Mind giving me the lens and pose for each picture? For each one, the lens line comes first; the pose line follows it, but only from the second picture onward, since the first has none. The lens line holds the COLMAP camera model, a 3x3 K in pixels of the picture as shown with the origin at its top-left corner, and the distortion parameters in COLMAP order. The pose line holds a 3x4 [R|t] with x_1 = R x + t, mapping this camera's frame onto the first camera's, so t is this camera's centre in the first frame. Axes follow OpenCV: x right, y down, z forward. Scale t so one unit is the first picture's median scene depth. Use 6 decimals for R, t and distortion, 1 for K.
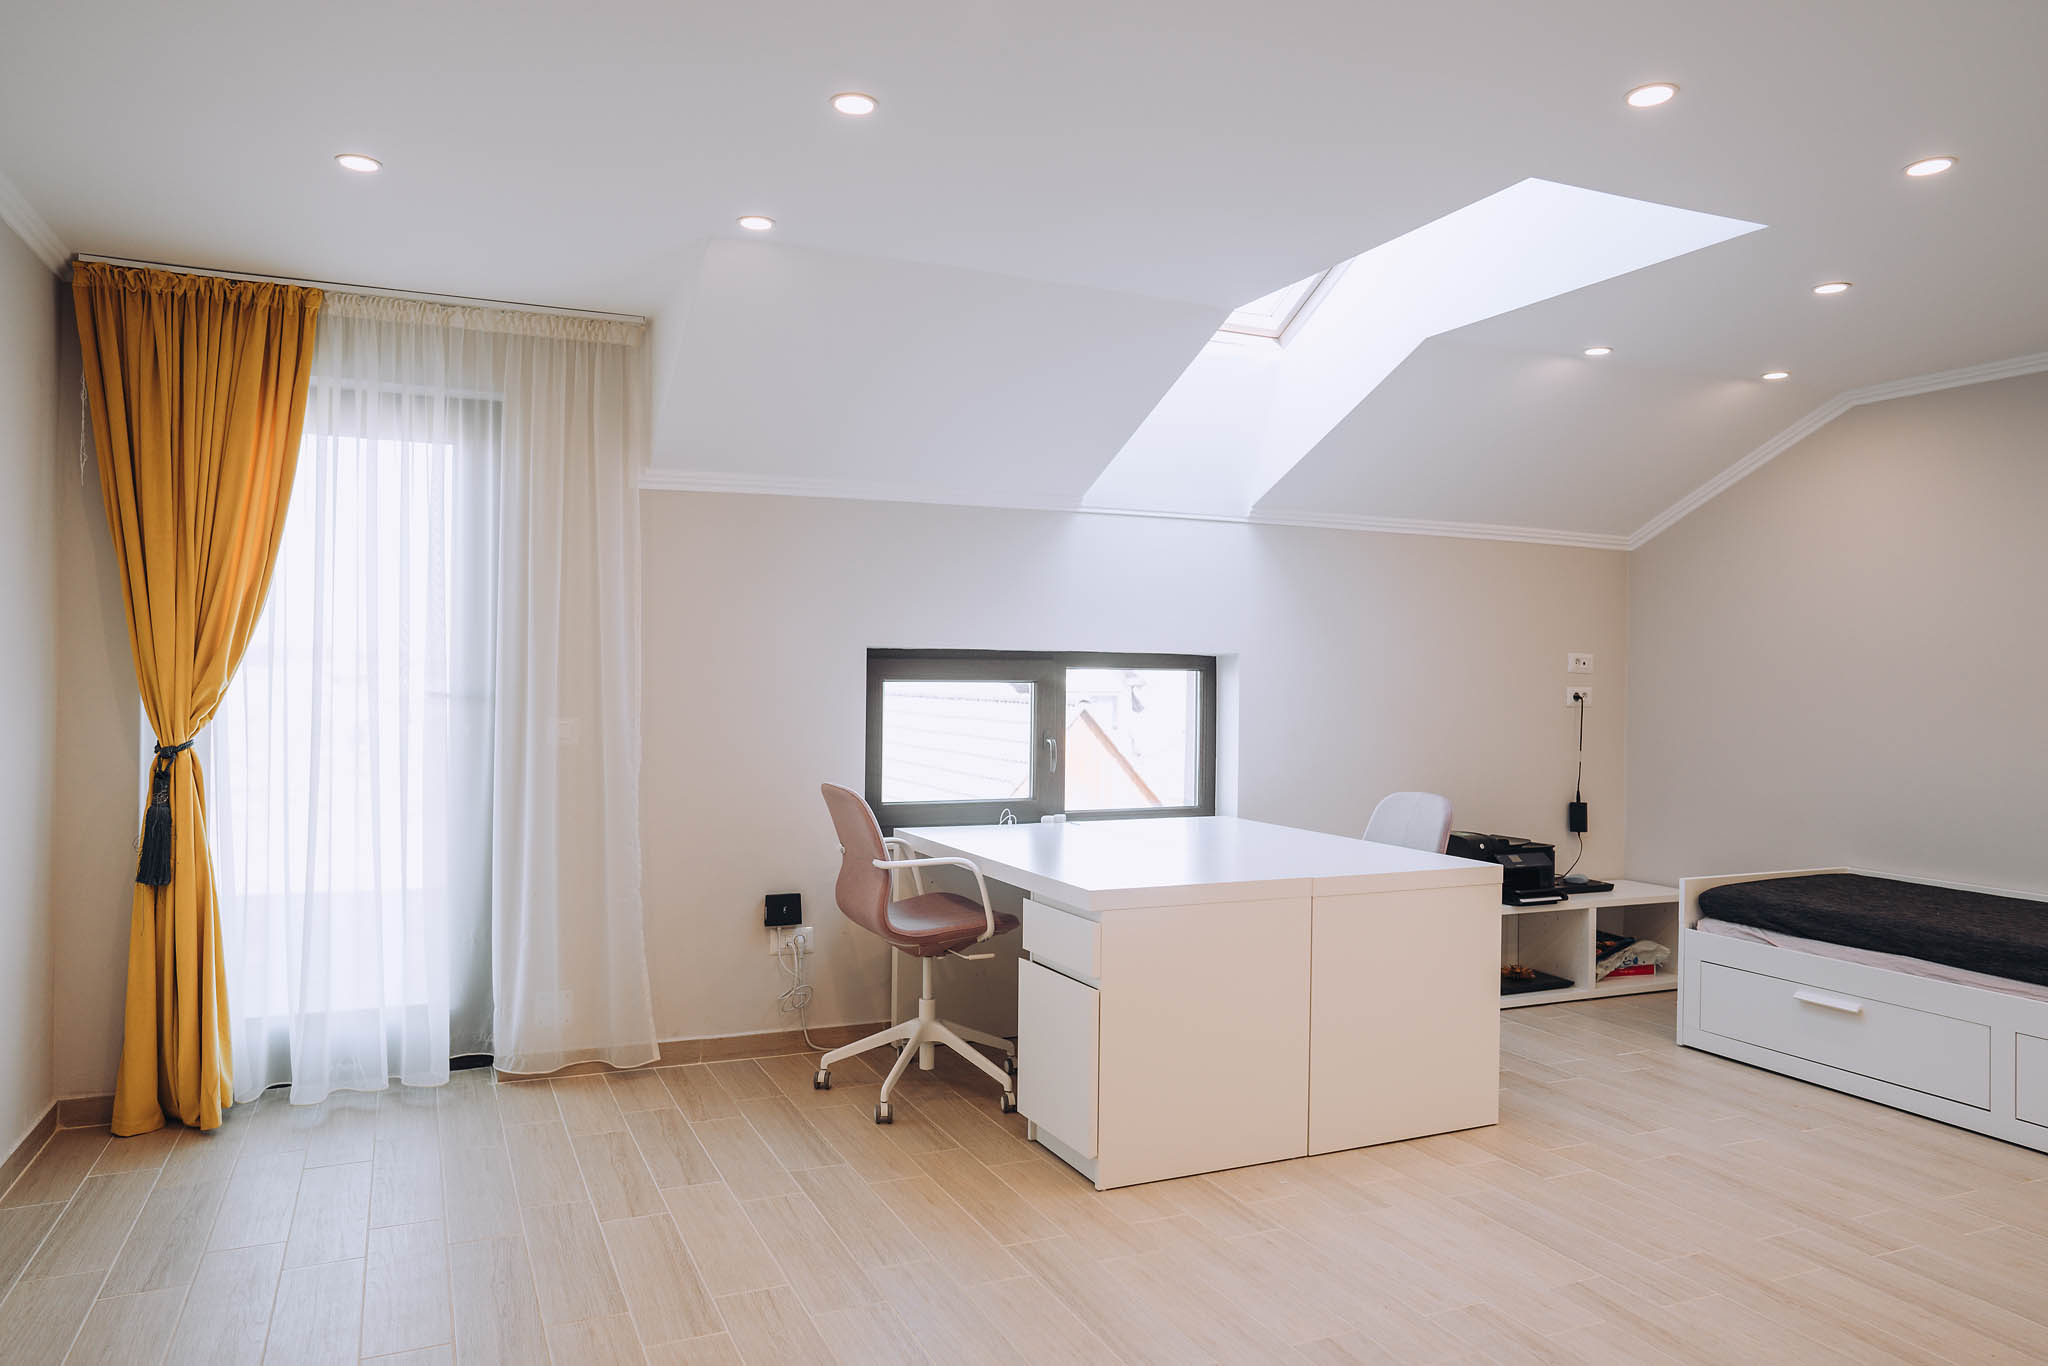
lens RADIAL K [[1352.4, 0, 1024.0], [0, 1352.4, 683.0], [0, 0, 1]] dist [-0.039124, 0.068843]
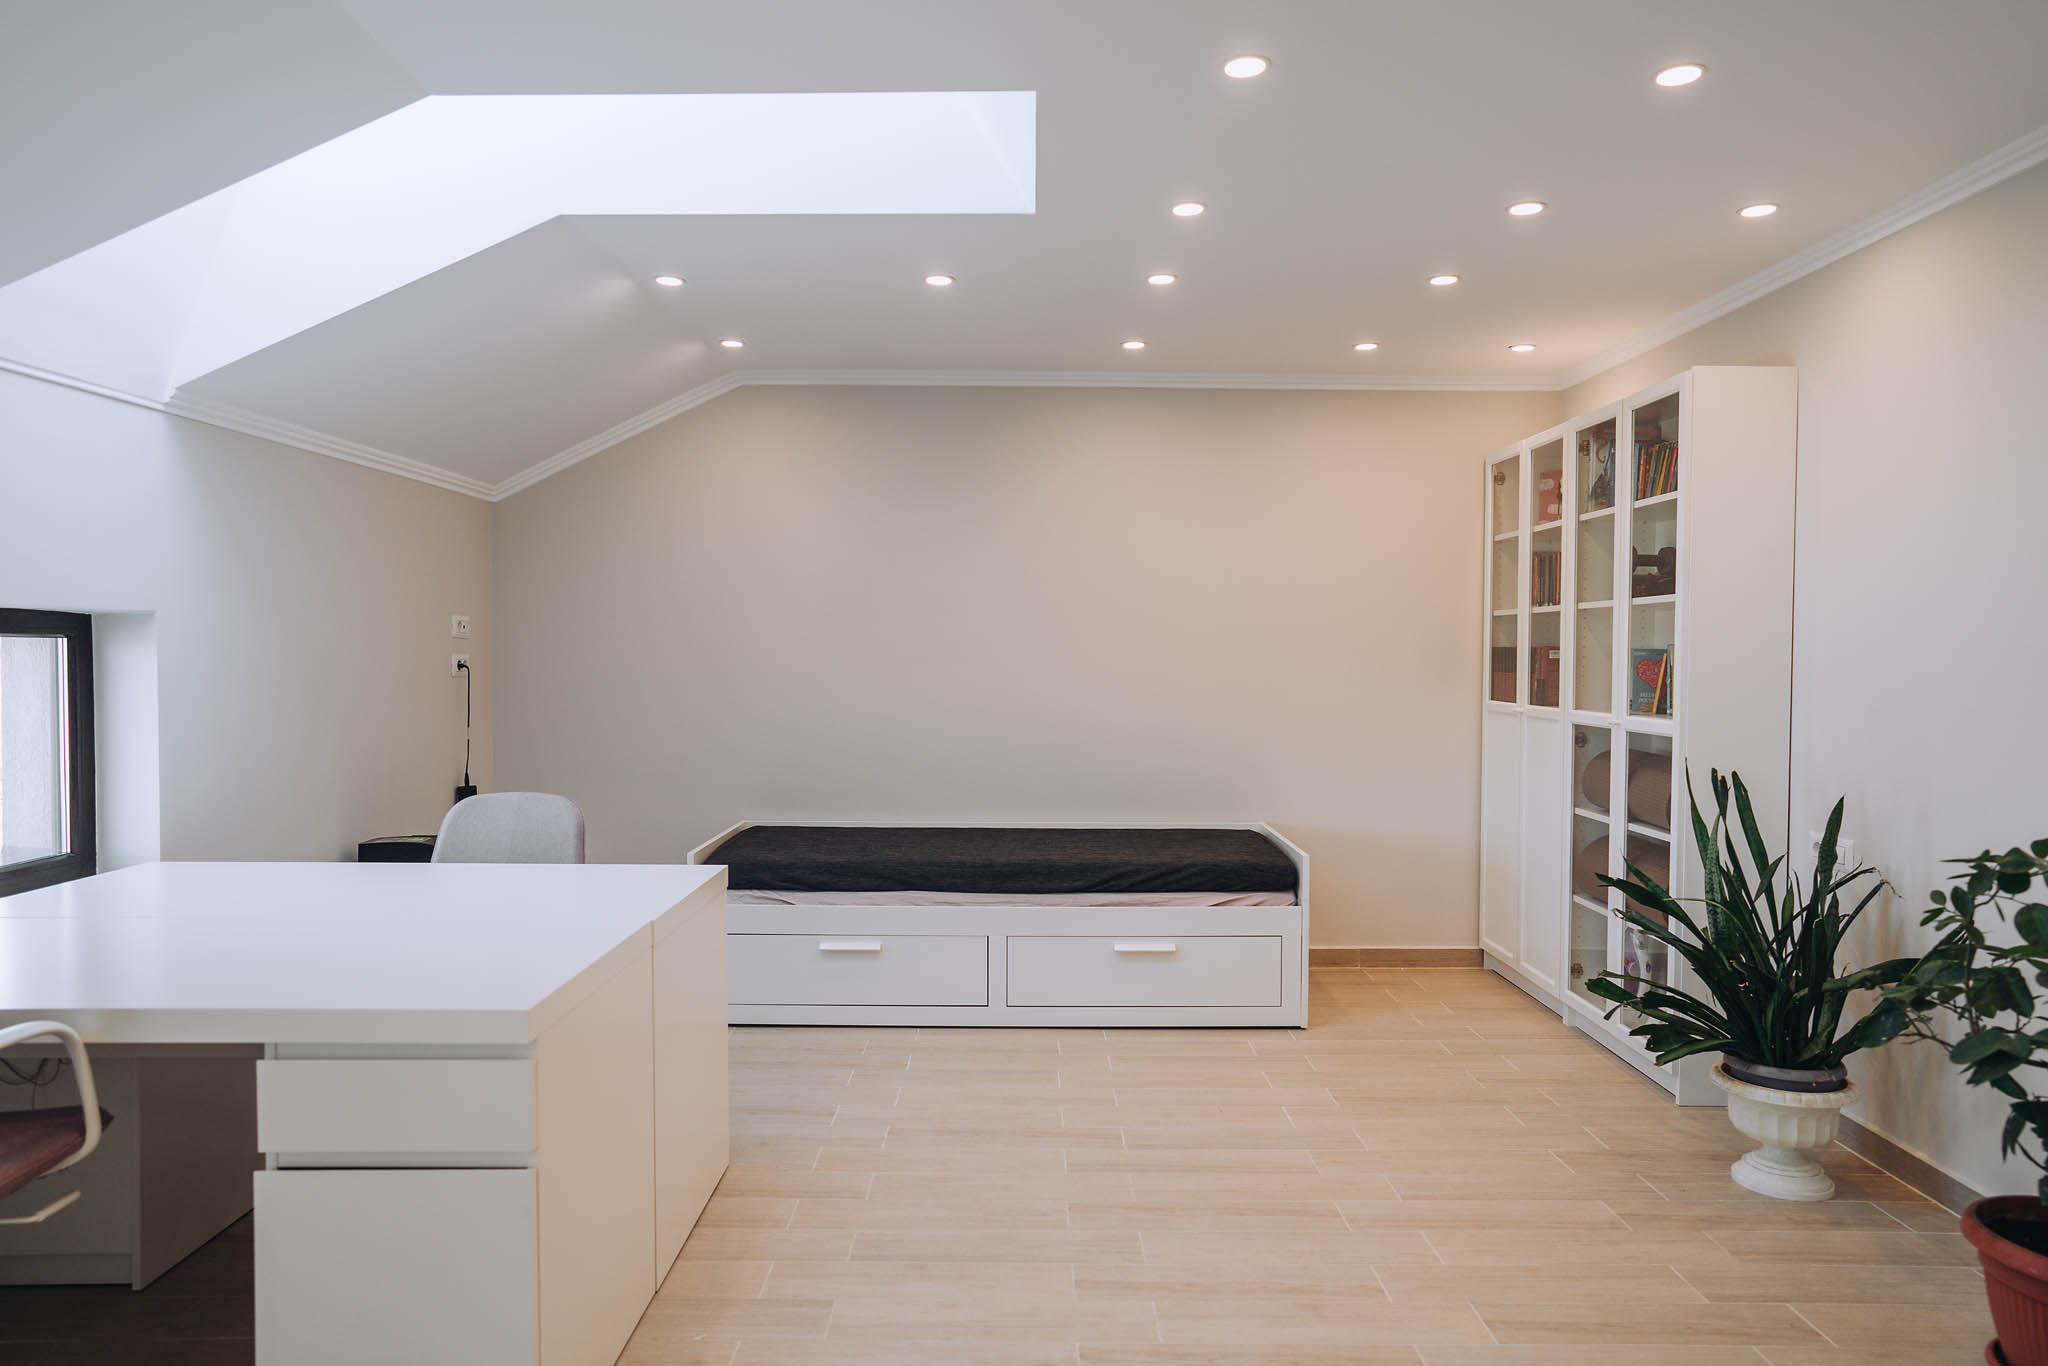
lens RADIAL K [[1352.4, 0, 1024.0], [0, 1352.4, 683.0], [0, 0, 1]] dist [-0.039124, 0.068843]
pose [[0.432377, -0.035209, 0.901005, -0.292367], [0.007684, 0.999345, 0.035364, -0.008590], [-0.901660, -0.008367, 0.432364, 0.403315]]
